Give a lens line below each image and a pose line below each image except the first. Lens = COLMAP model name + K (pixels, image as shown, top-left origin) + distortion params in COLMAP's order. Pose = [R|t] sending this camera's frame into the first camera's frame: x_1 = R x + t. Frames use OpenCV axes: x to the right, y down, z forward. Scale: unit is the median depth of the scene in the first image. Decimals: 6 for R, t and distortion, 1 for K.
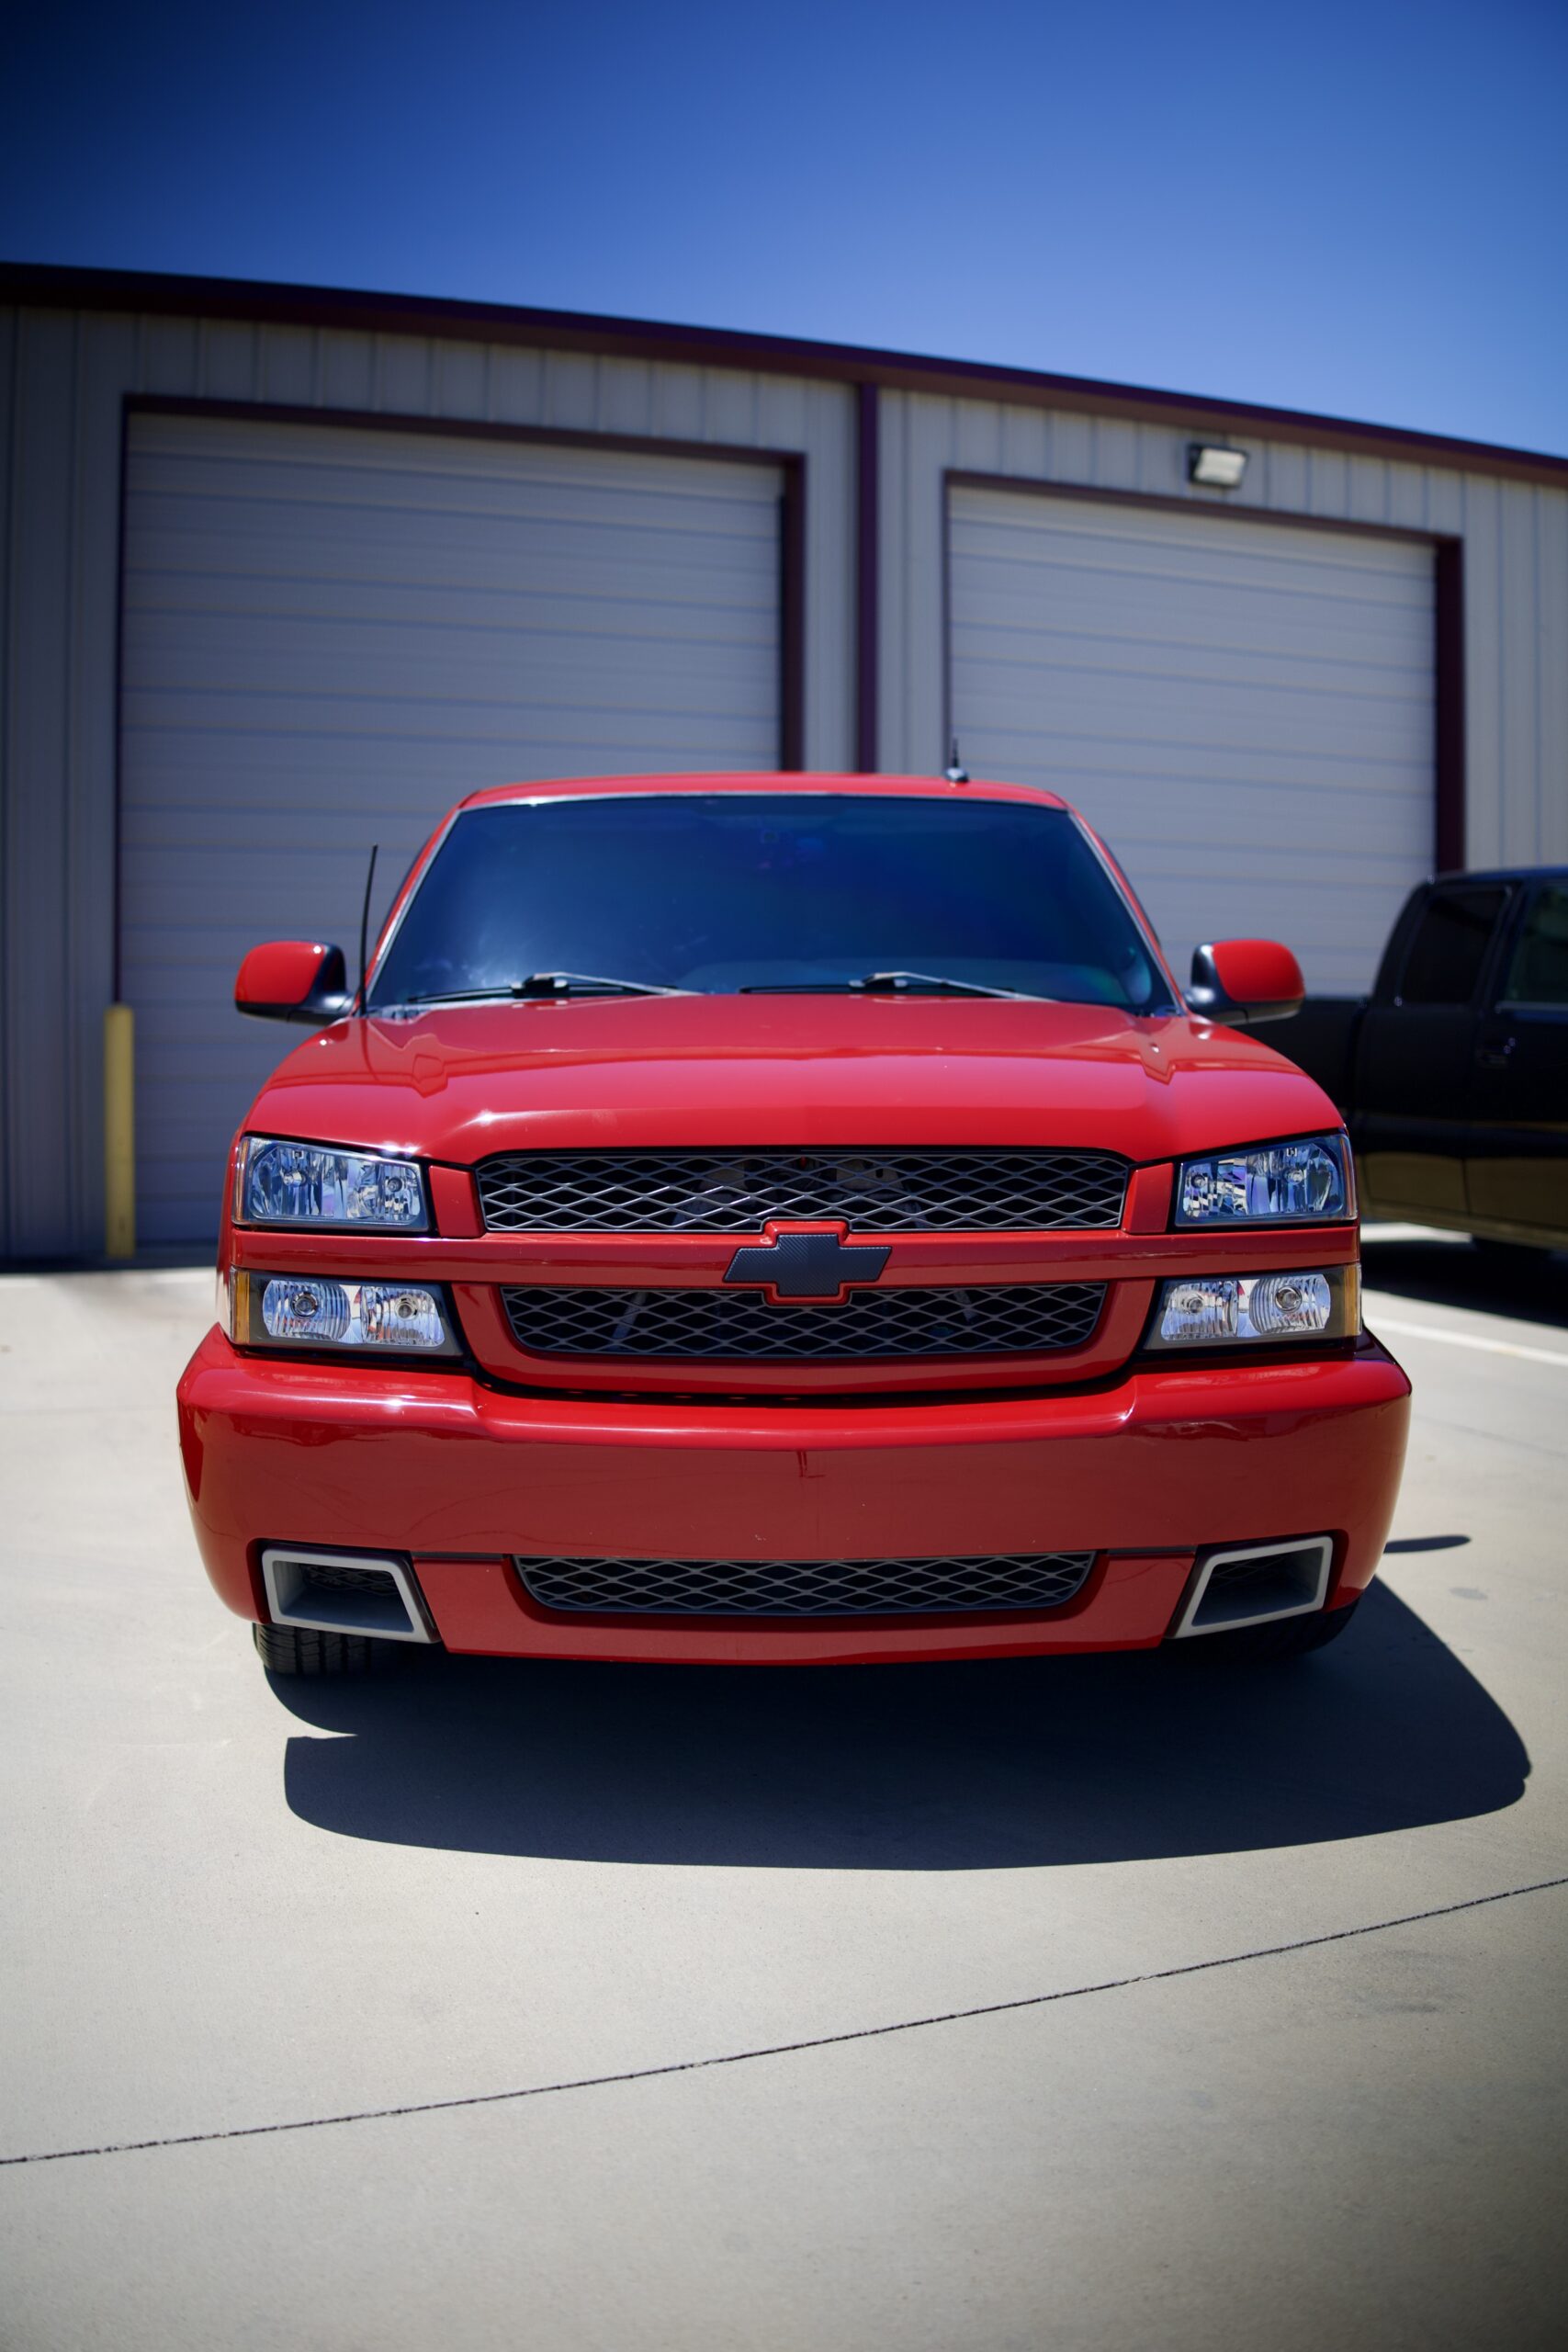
lens RADIAL K [[2226.2, 0, 777.0], [0, 2226.2, 1174.7], [0, 0, 1]] dist [-0.220258, 0.061158]
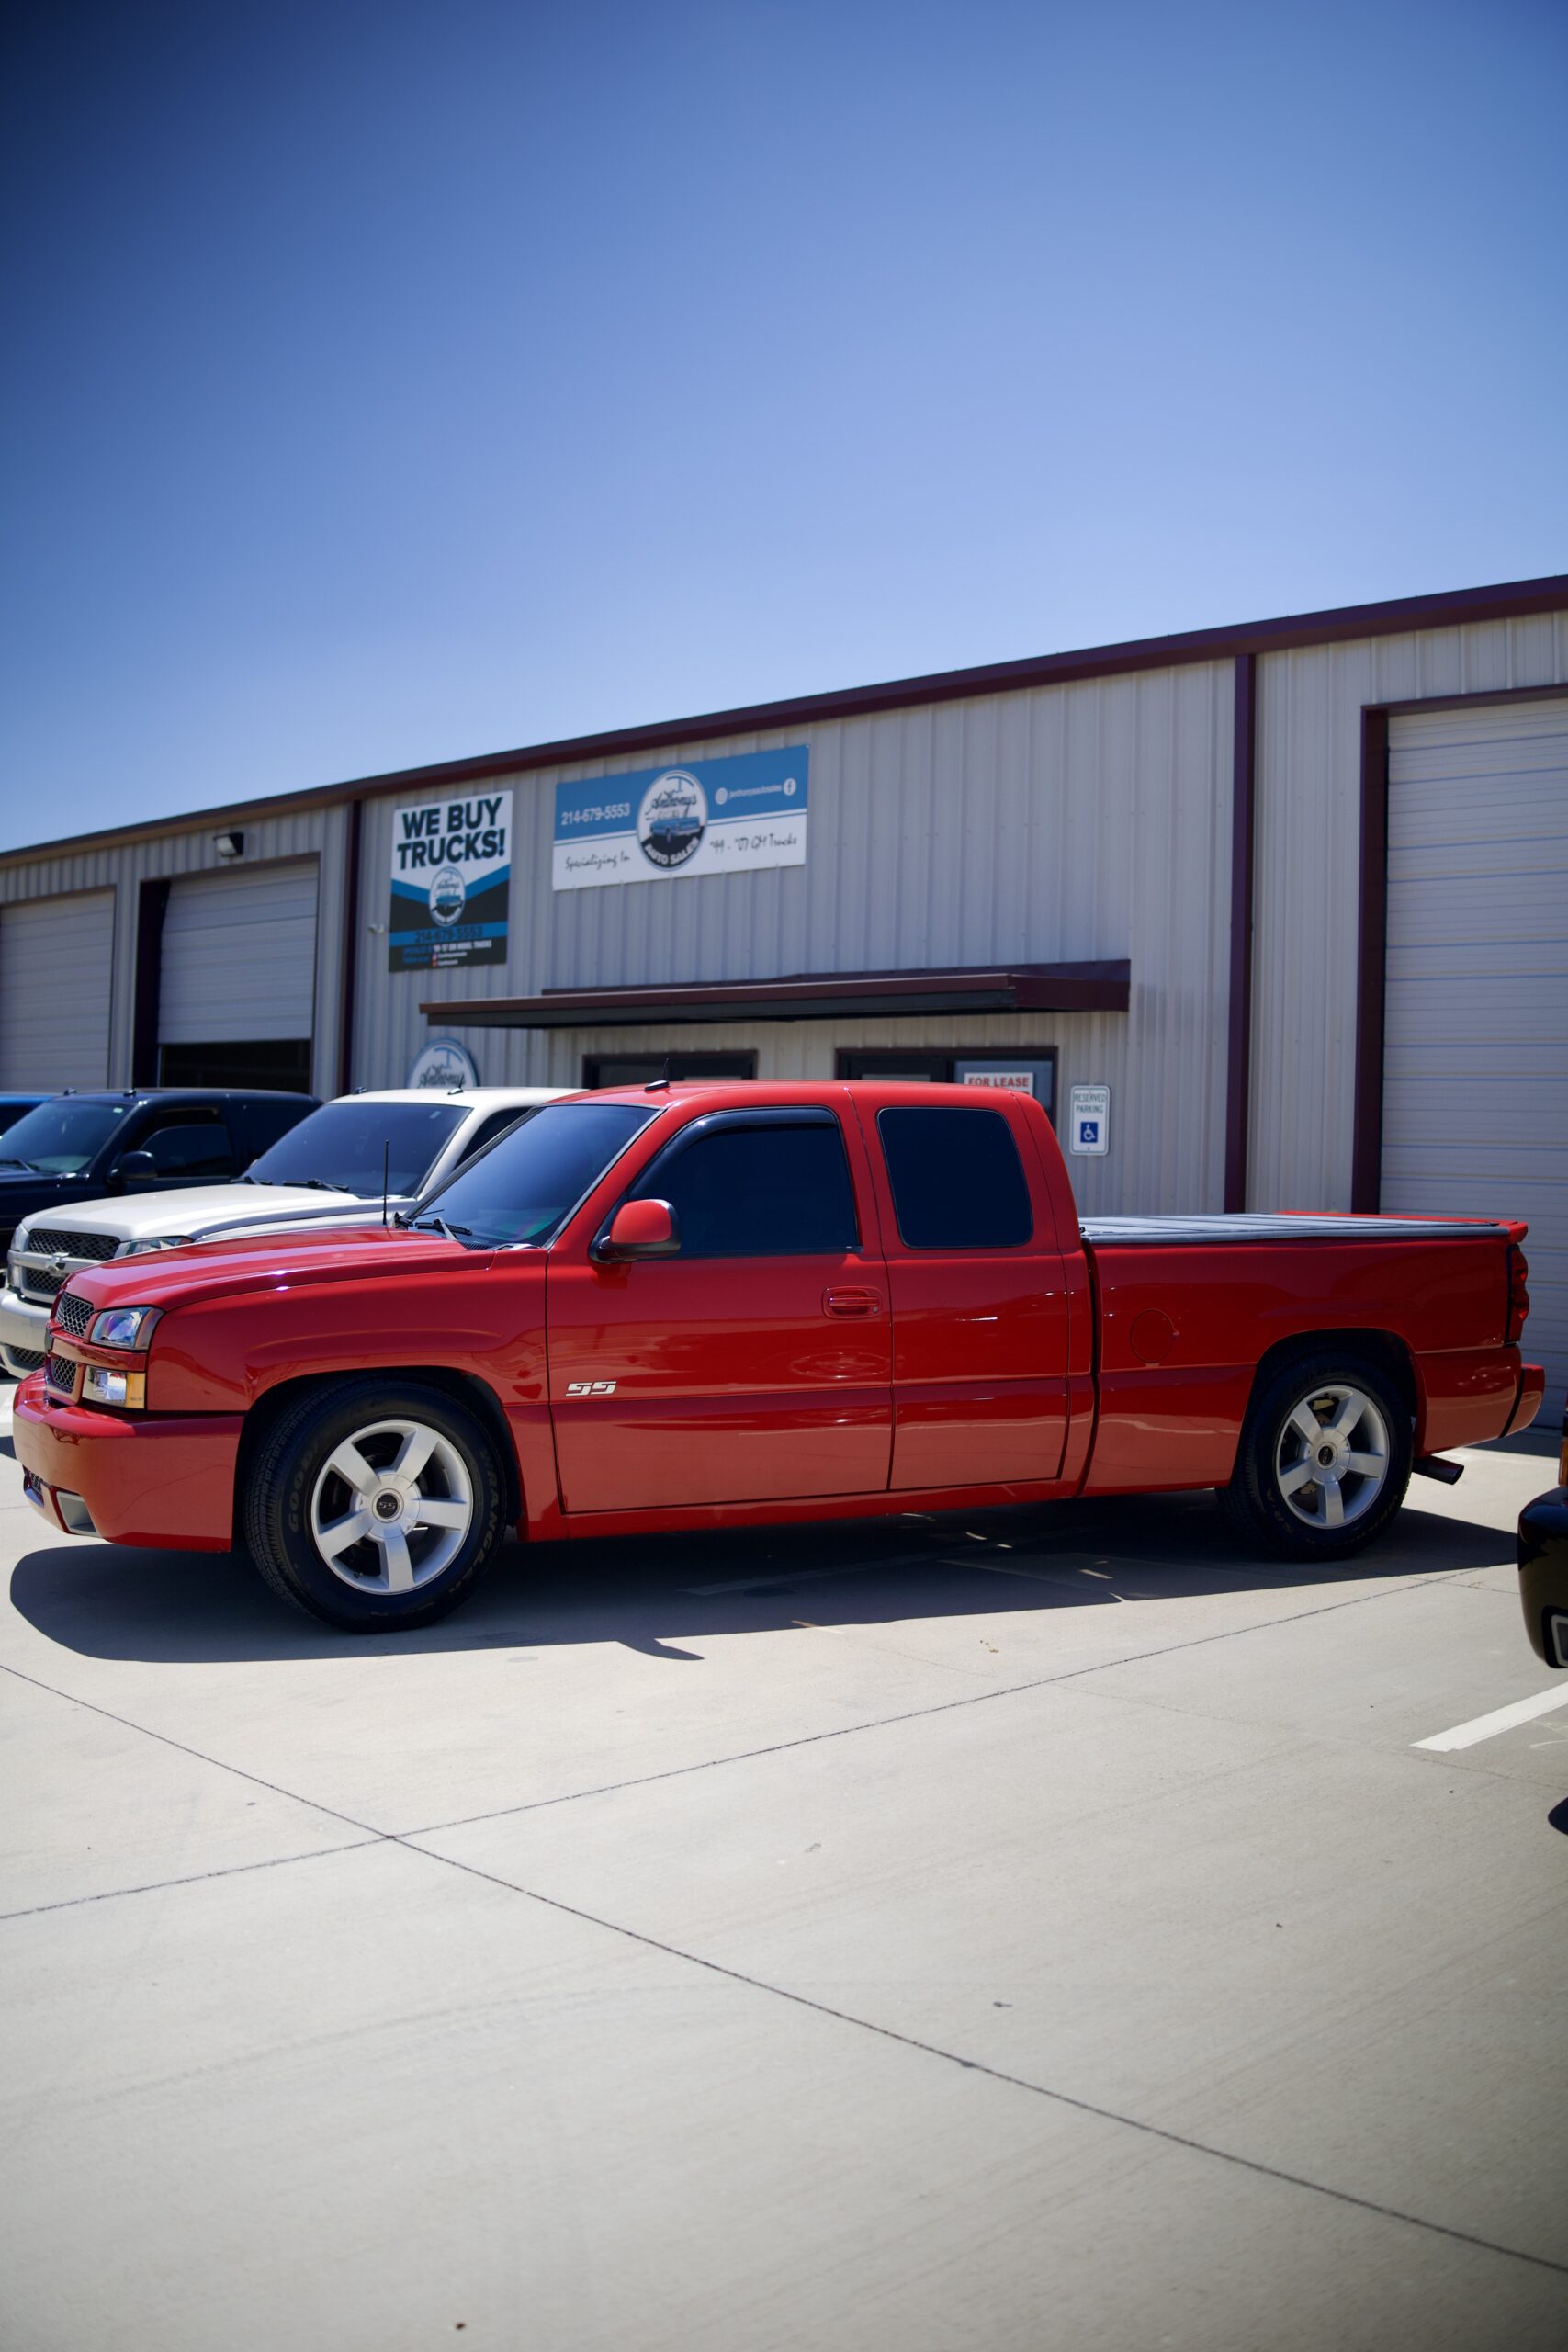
lens RADIAL K [[2226.2, 0, 777.0], [0, 2226.2, 1174.7], [0, 0, 1]] dist [-0.220258, 0.061158]
pose [[0.392504, 0.016374, -0.919605, 2.397291], [-0.090819, 0.995645, -0.021036, -0.154705], [0.915256, 0.091774, 0.392281, 0.773390]]
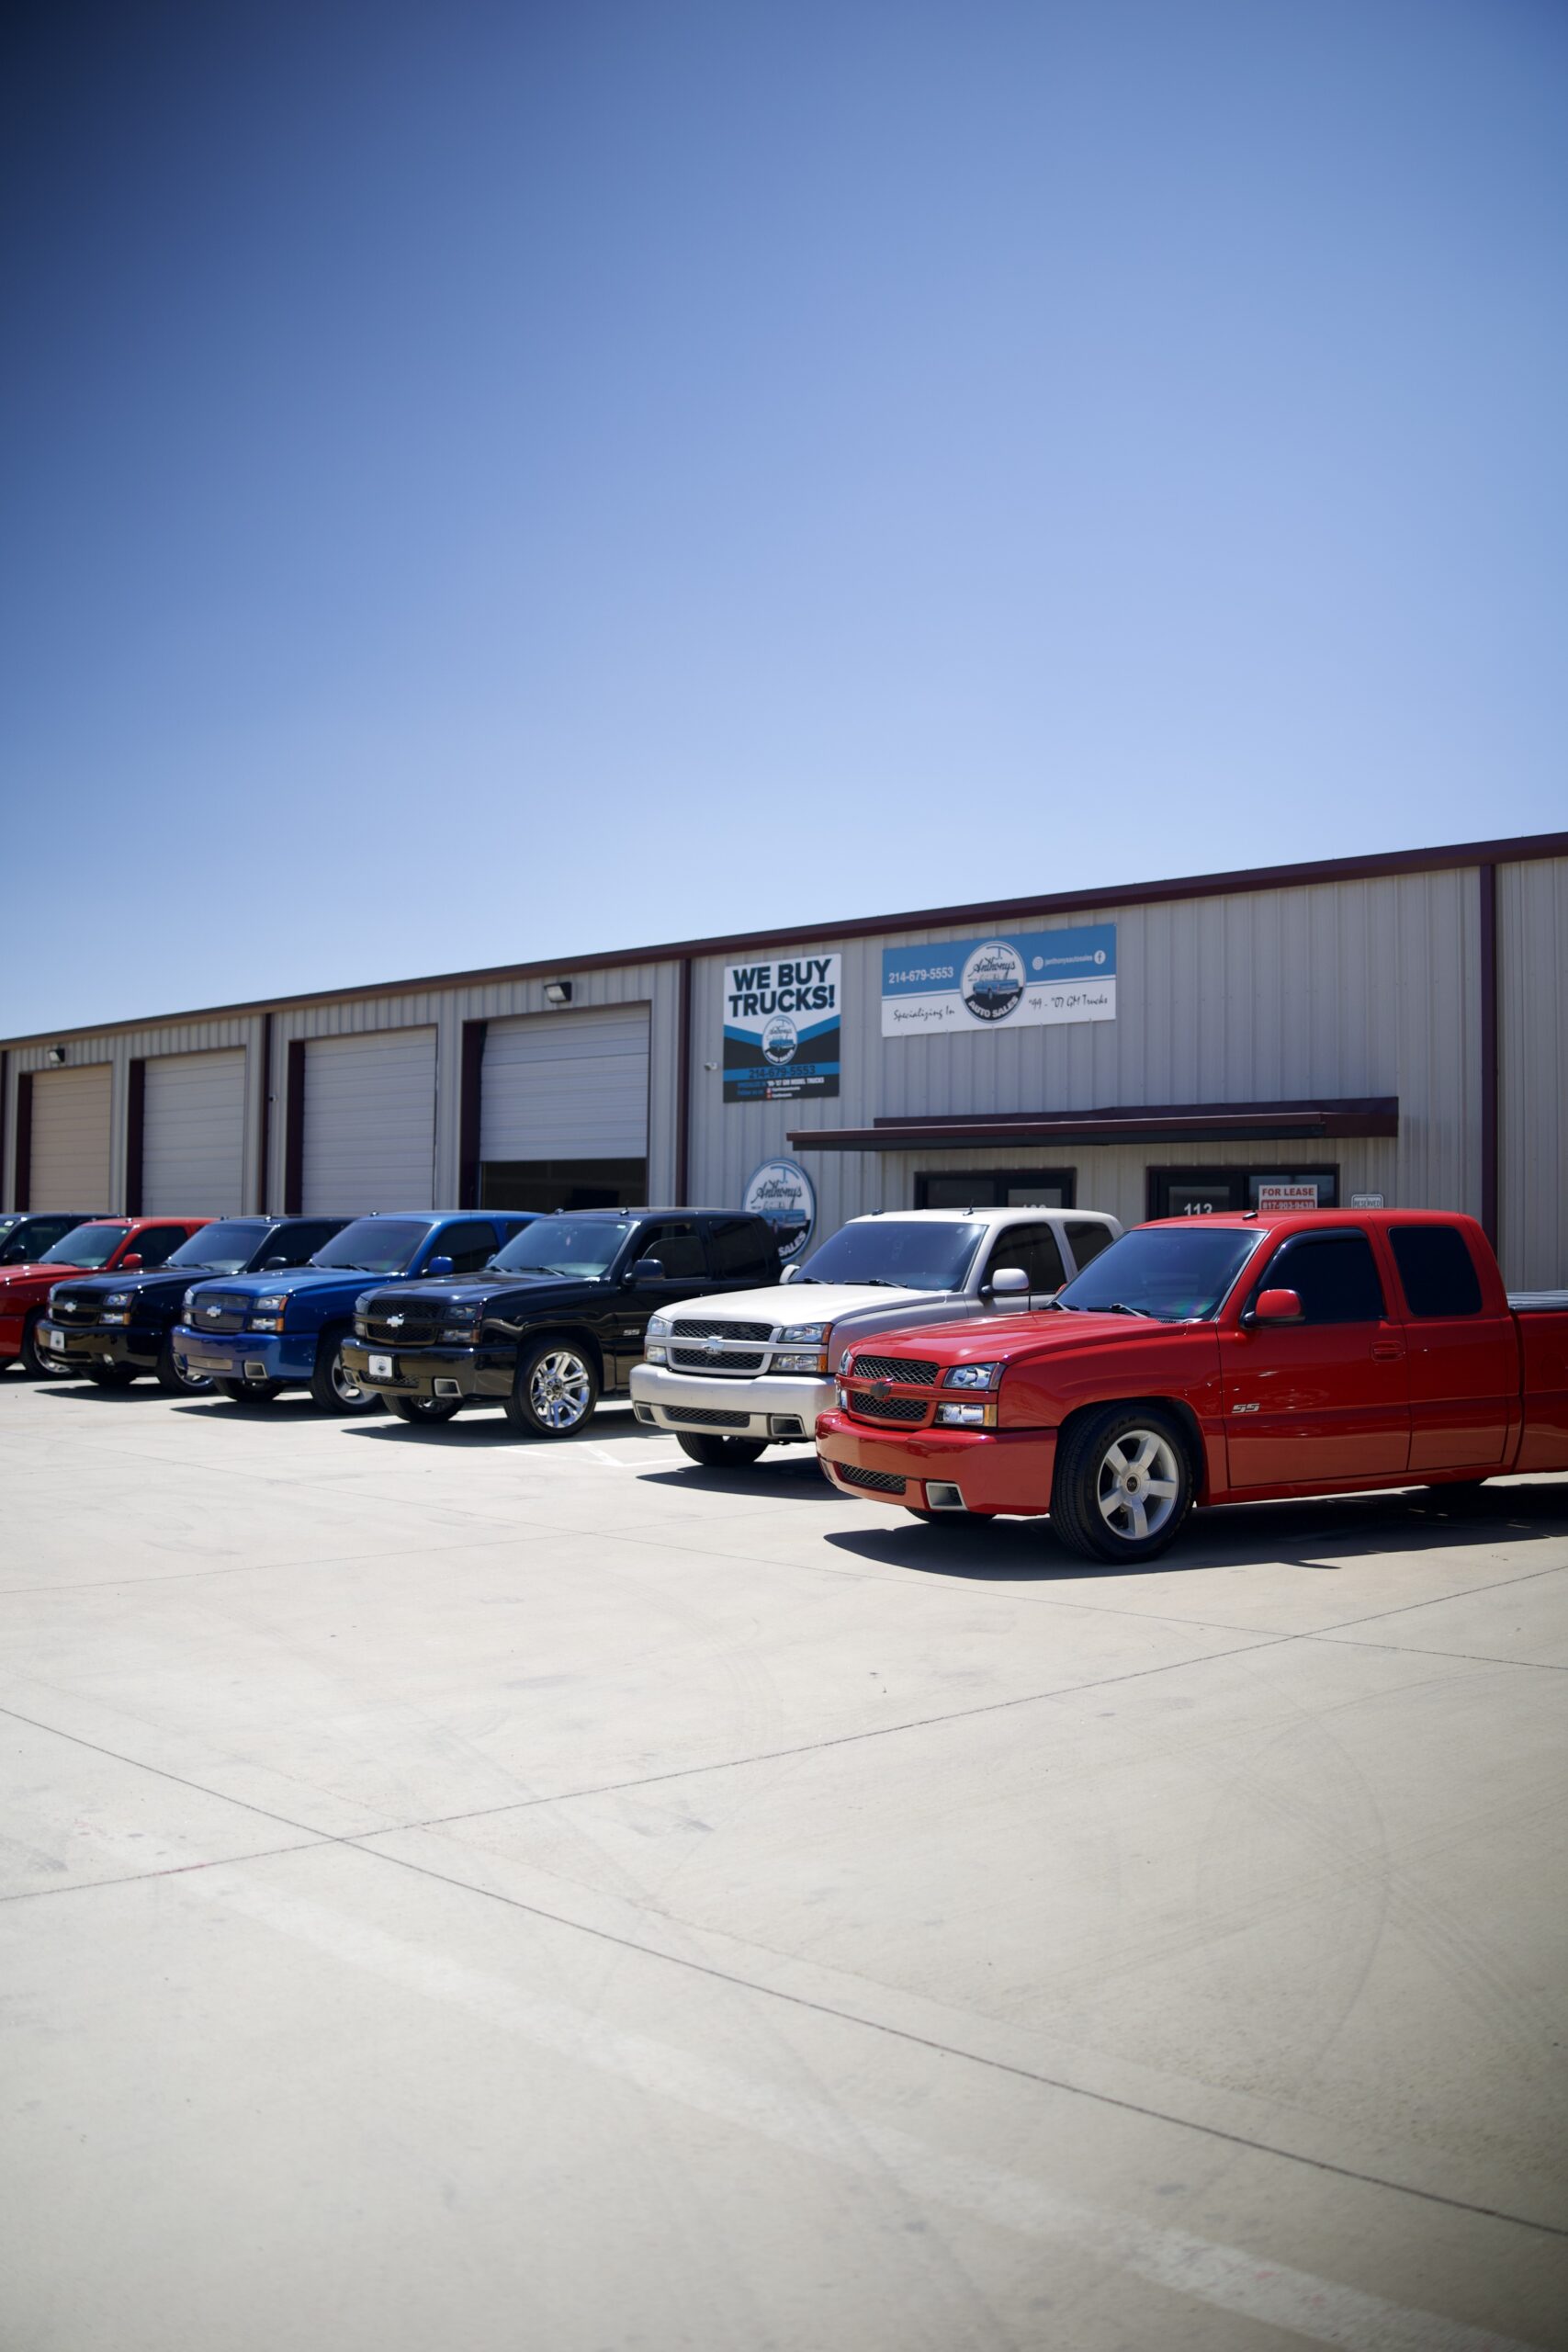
lens RADIAL K [[2226.2, 0, 777.0], [0, 2226.2, 1174.7], [0, 0, 1]] dist [-0.220258, 0.061158]
pose [[0.385754, -0.026178, -0.922230, 3.244317], [-0.074352, 0.995464, -0.059357, -0.079181], [0.919601, 0.091467, 0.382058, -0.563635]]
